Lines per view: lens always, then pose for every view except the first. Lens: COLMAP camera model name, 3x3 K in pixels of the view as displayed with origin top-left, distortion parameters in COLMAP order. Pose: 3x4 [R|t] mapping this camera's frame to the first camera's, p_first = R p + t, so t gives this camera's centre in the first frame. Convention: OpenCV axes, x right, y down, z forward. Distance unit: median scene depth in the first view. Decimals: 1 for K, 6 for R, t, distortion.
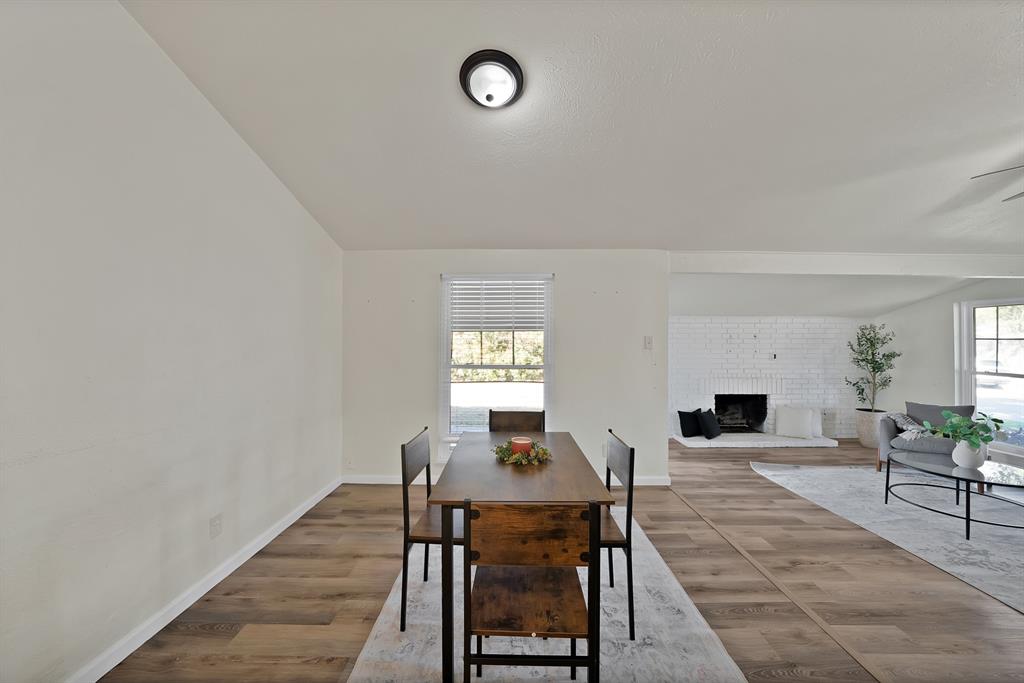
lens RADIAL K [[382.3, 0, 510.6], [0, 382.3, 343.3], [0, 0, 1]] dist [-0.019533, 0.000703]
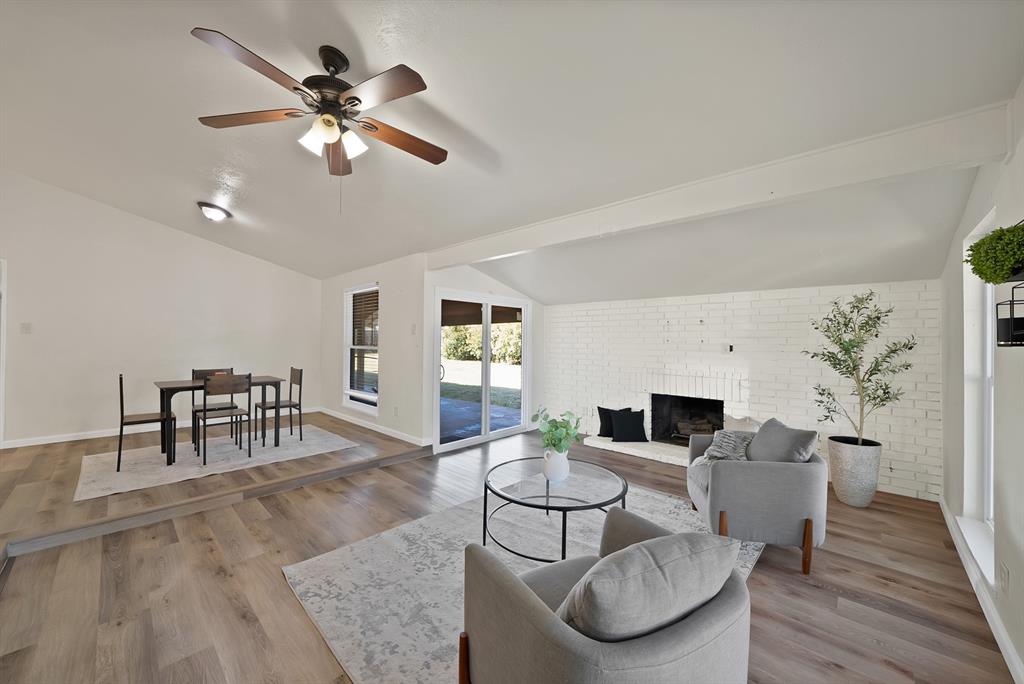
lens RADIAL K [[382.3, 0, 513.2], [0, 382.3, 339.3], [0, 0, 1]] dist [-0.019533, 0.000703]
pose [[0.732124, -0.012265, -0.681061, 1.401405], [-0.006121, 0.999679, -0.024582, 0.060986], [0.681143, 0.022166, 0.731814, 0.294966]]
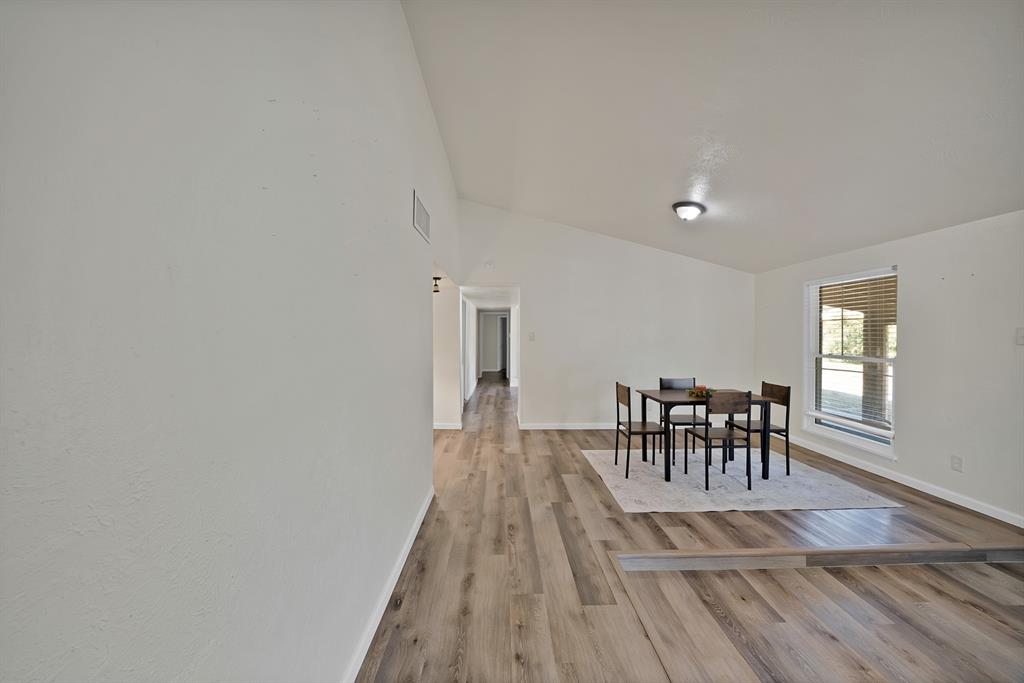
lens RADIAL K [[382.3, 0, 515.0], [0, 382.3, 339.5], [0, 0, 1]] dist [-0.019533, 0.000703]
pose [[0.029535, -0.005149, -0.999551, 1.018035], [-0.016638, 0.999846, -0.005642, 0.029370], [0.999425, 0.016798, 0.029444, -0.005199]]
